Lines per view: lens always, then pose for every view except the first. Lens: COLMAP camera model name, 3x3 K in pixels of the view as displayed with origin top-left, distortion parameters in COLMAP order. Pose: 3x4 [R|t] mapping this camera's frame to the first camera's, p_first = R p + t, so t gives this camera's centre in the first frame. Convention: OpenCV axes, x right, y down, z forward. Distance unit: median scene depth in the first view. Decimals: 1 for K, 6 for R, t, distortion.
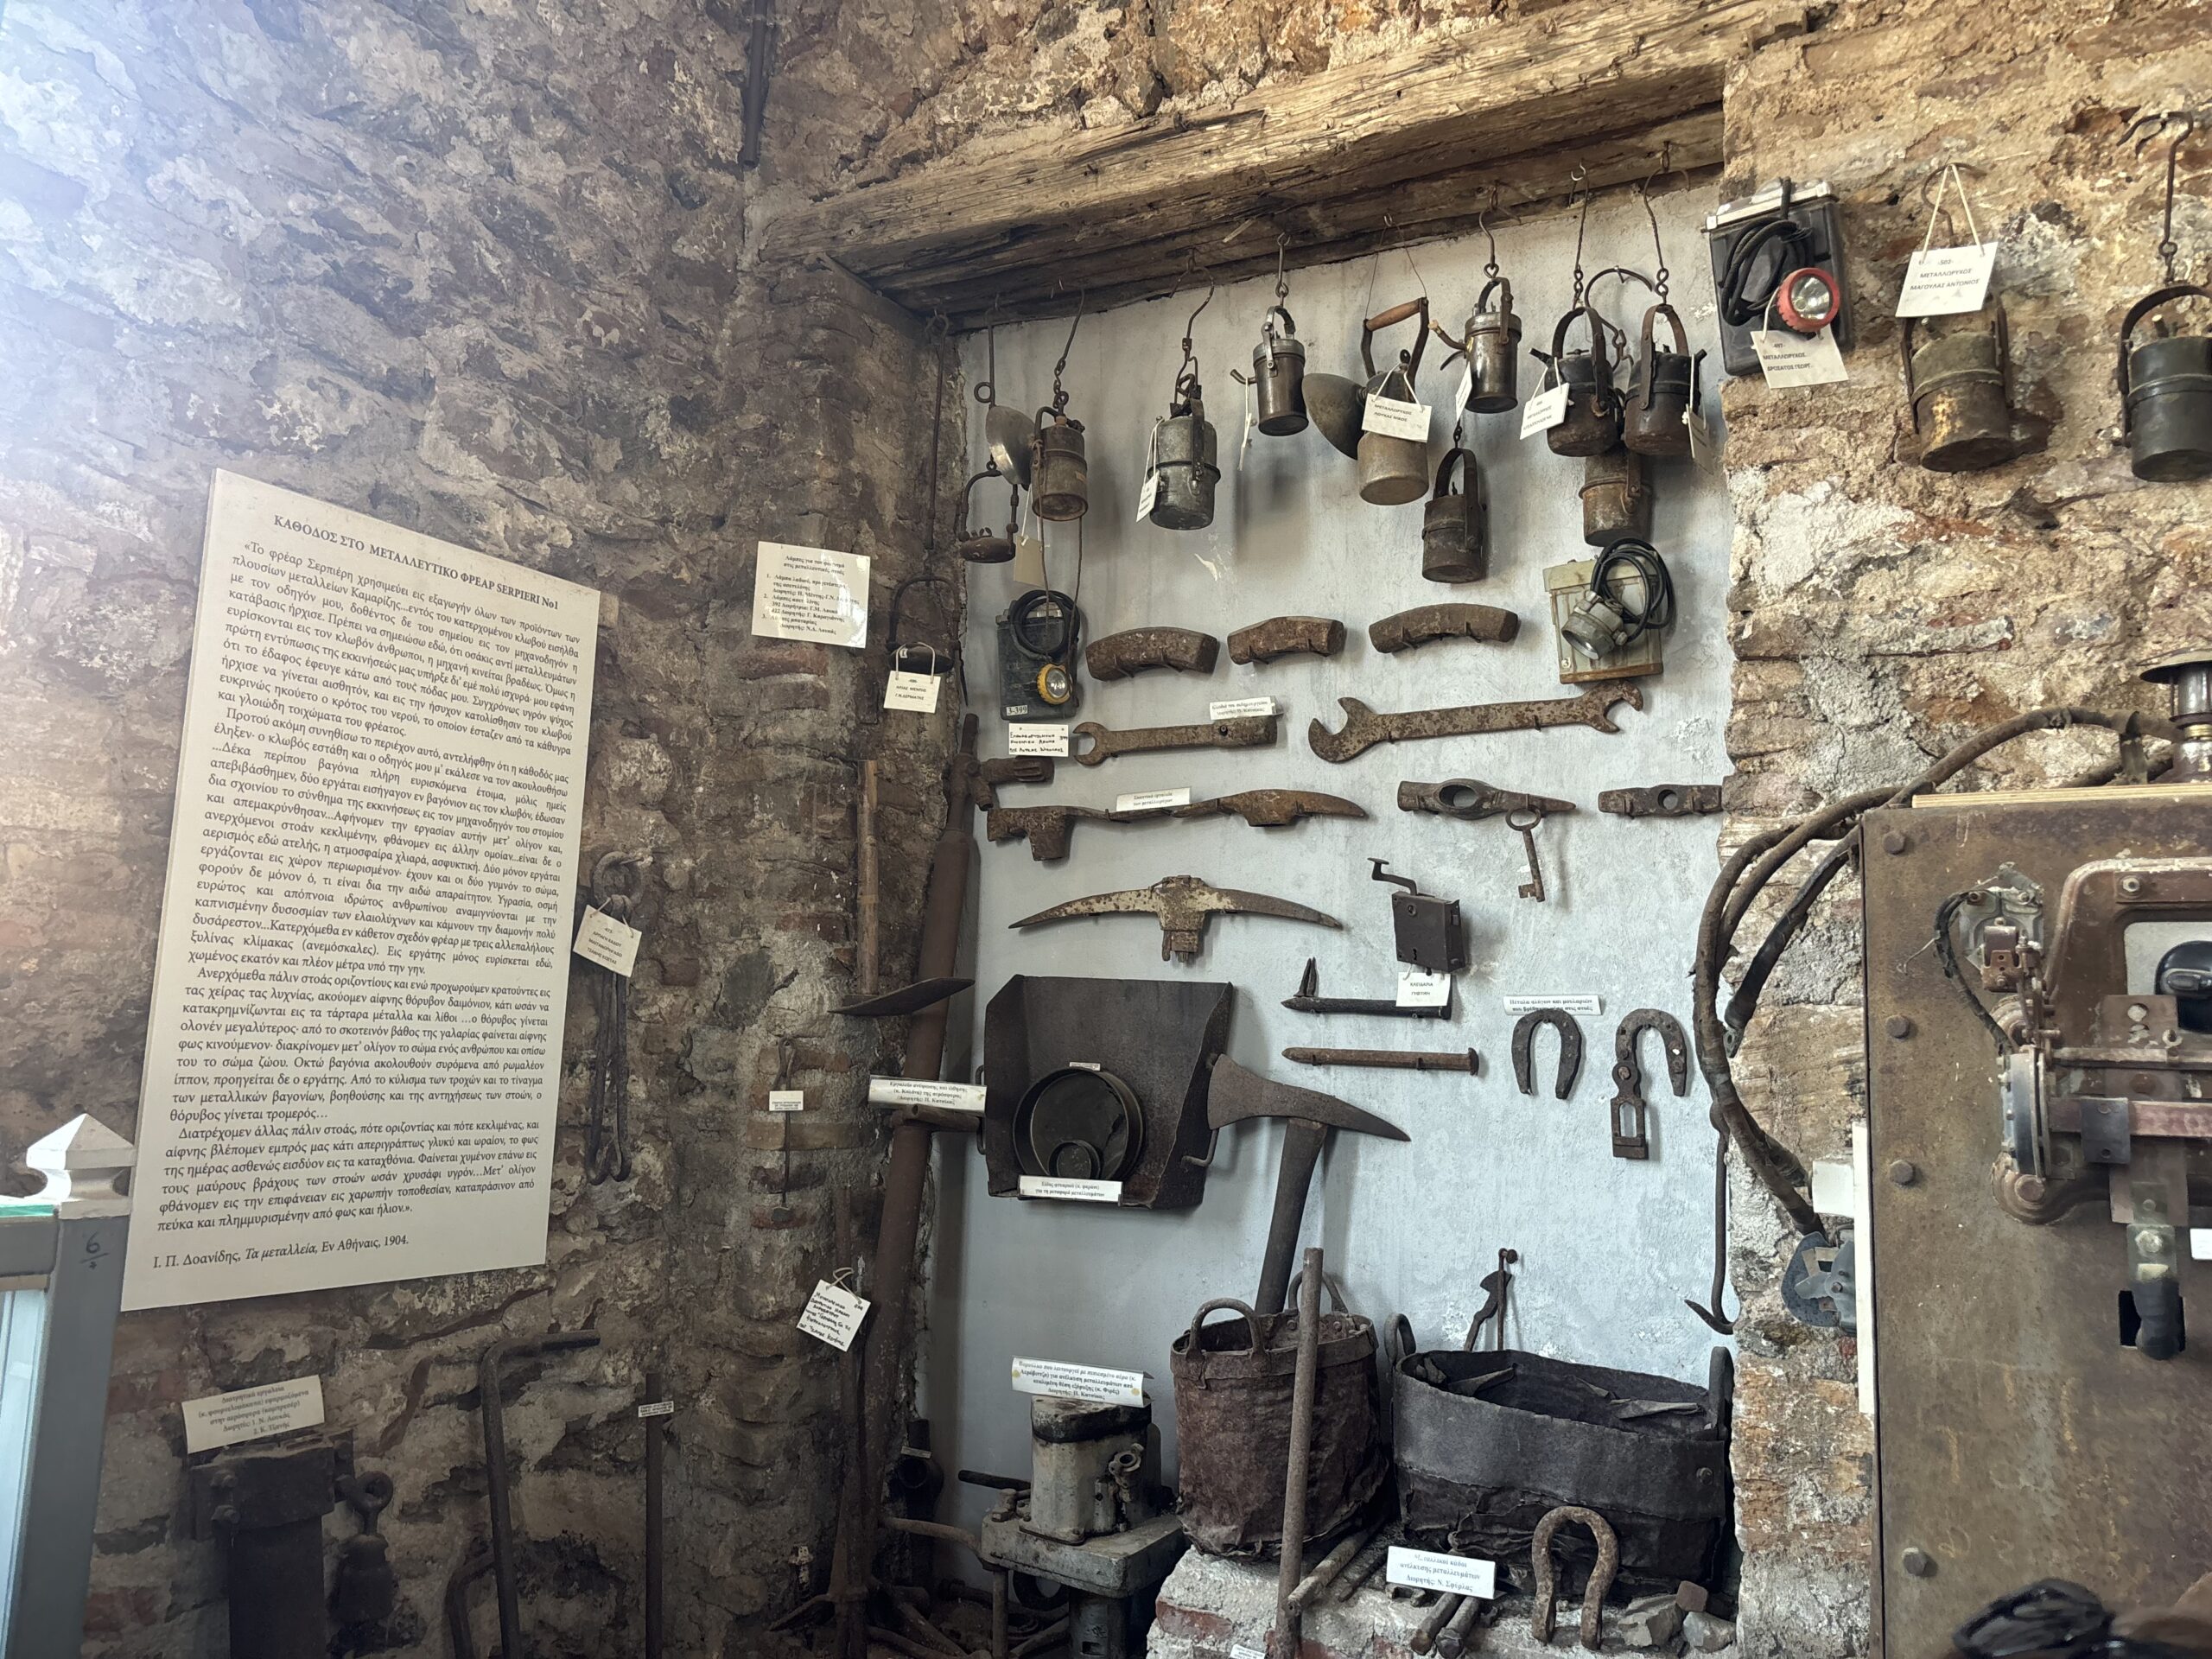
lens RADIAL K [[1744.9, 0, 1126.8], [0, 1744.9, 843.1], [0, 0, 1]] dist [0.010931, -0.004893]
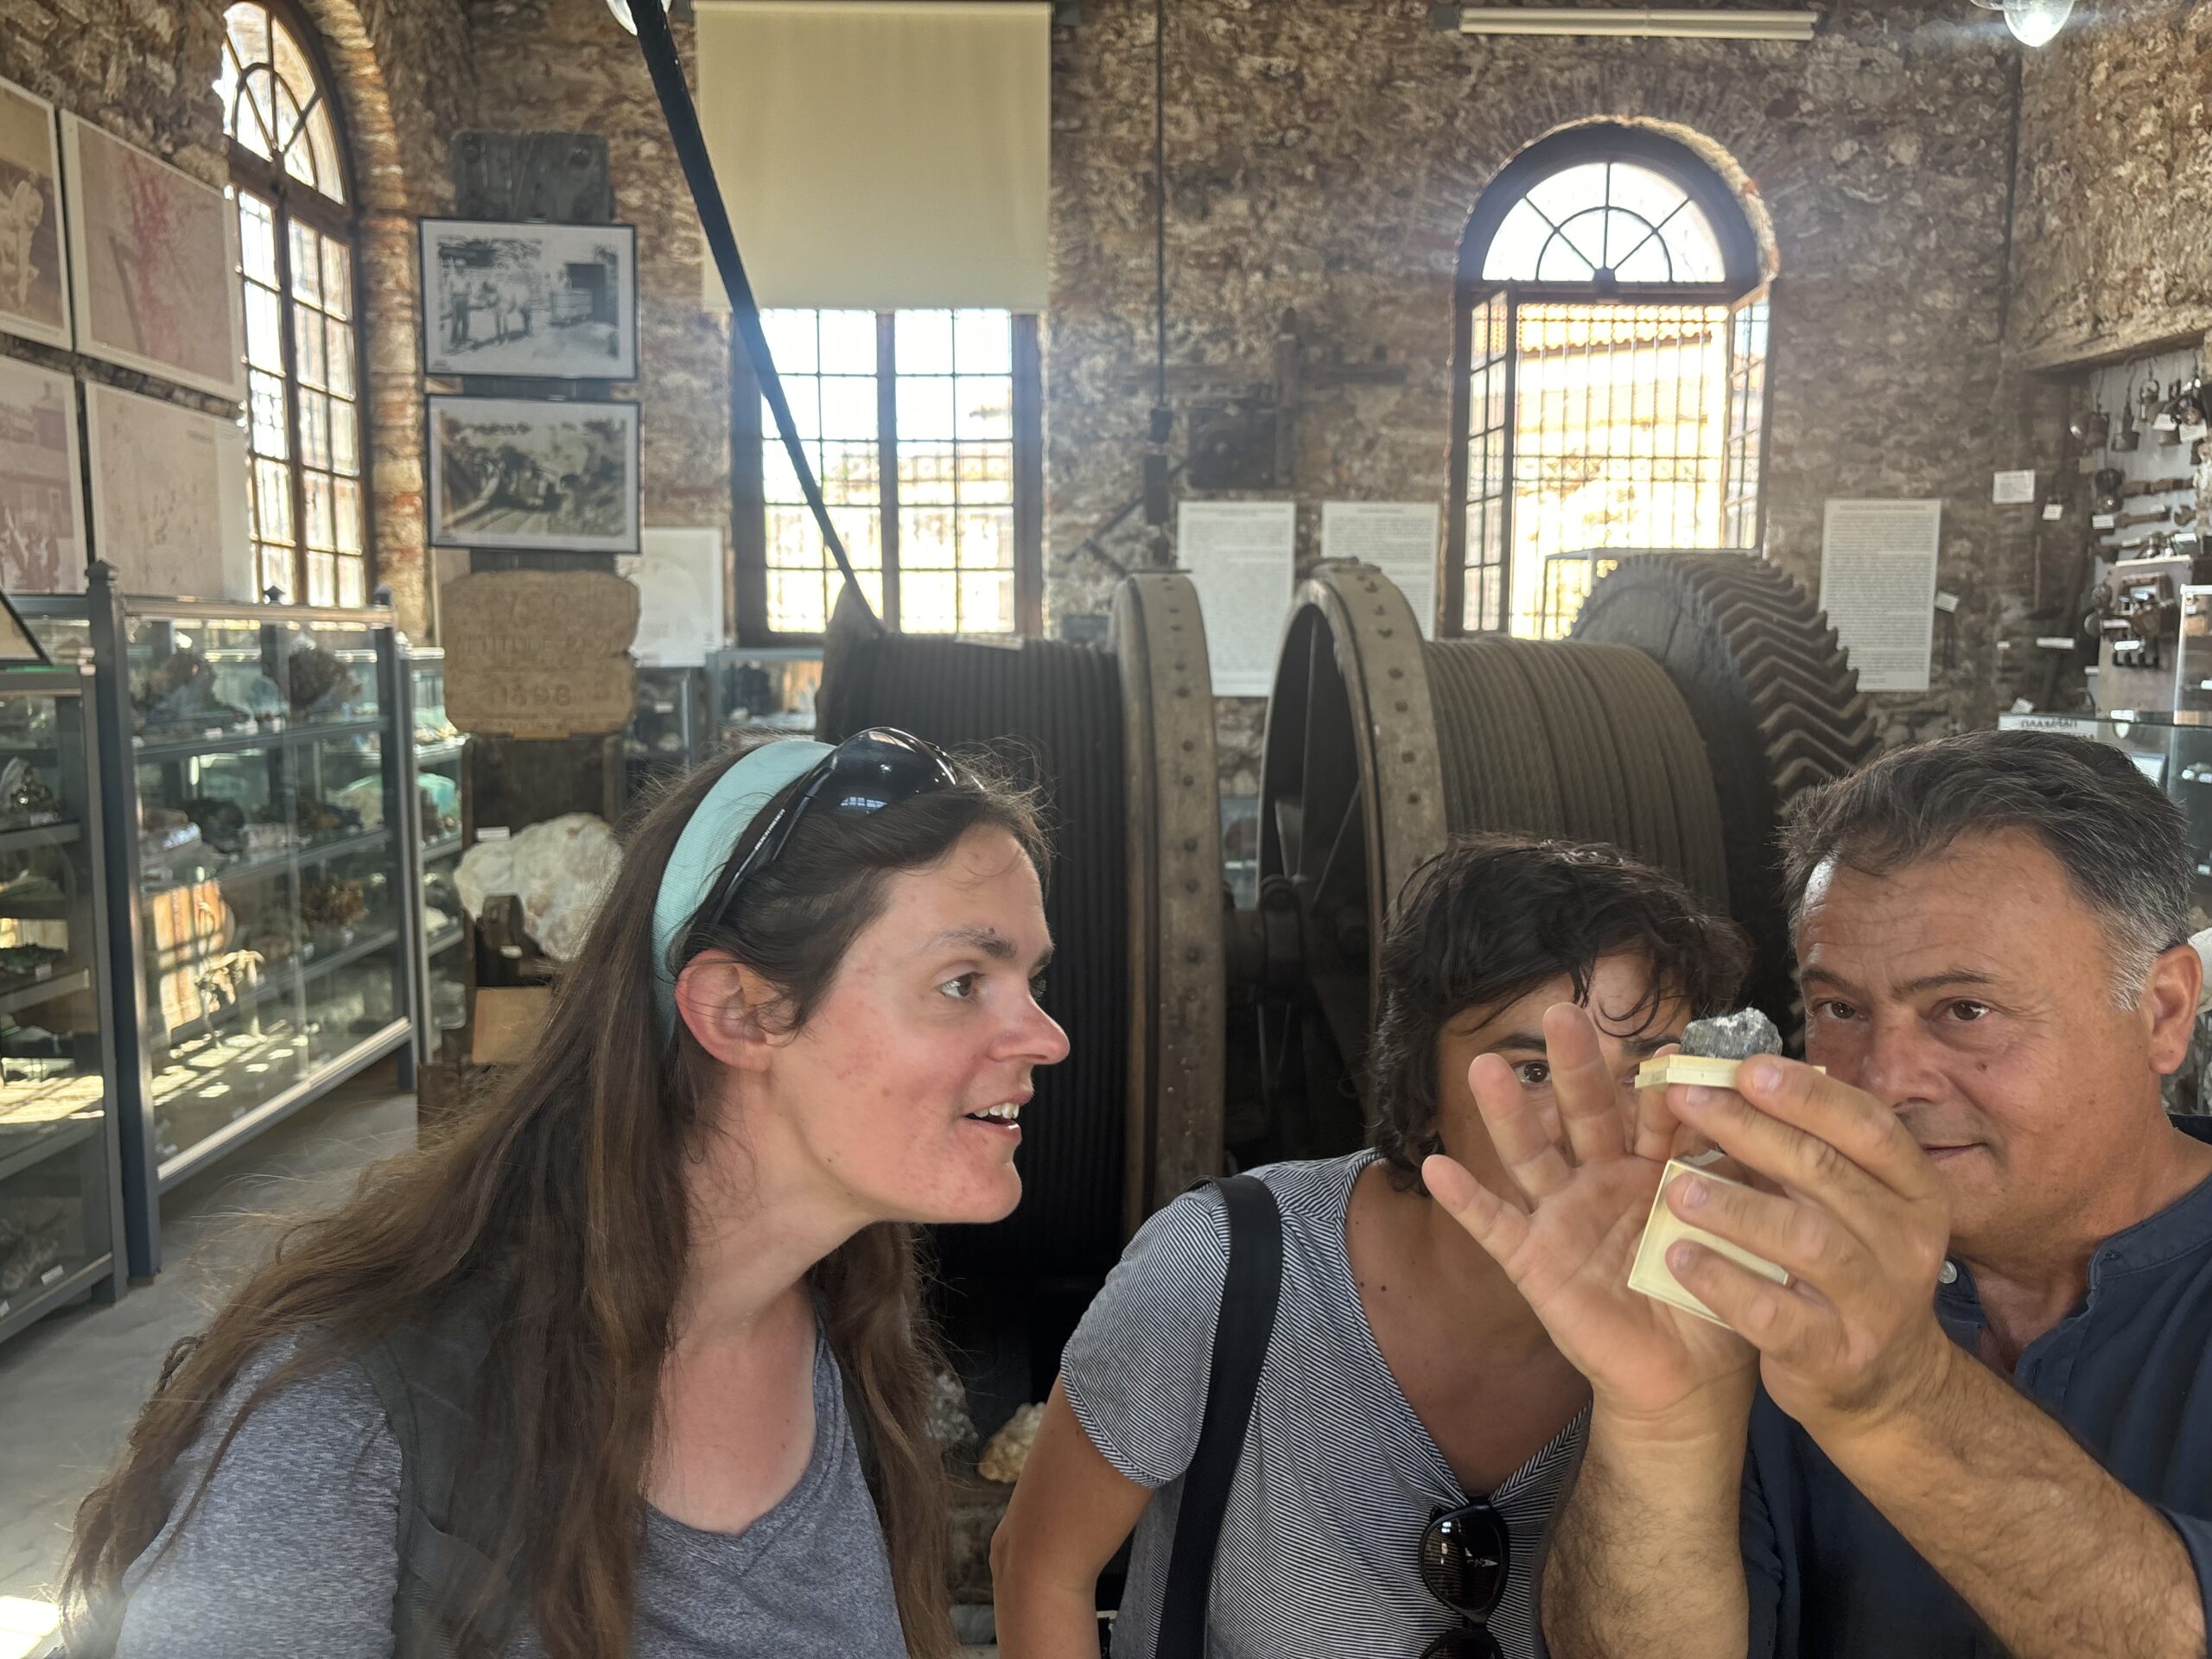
lens RADIAL K [[1744.9, 0, 1126.8], [0, 1744.9, 843.1], [0, 0, 1]] dist [0.010931, -0.004893]
pose [[0.553070, 0.053041, -0.831445, 1.664433], [0.115191, 0.983518, 0.139366, -0.139203], [0.825133, -0.172854, 0.537844, -2.230427]]
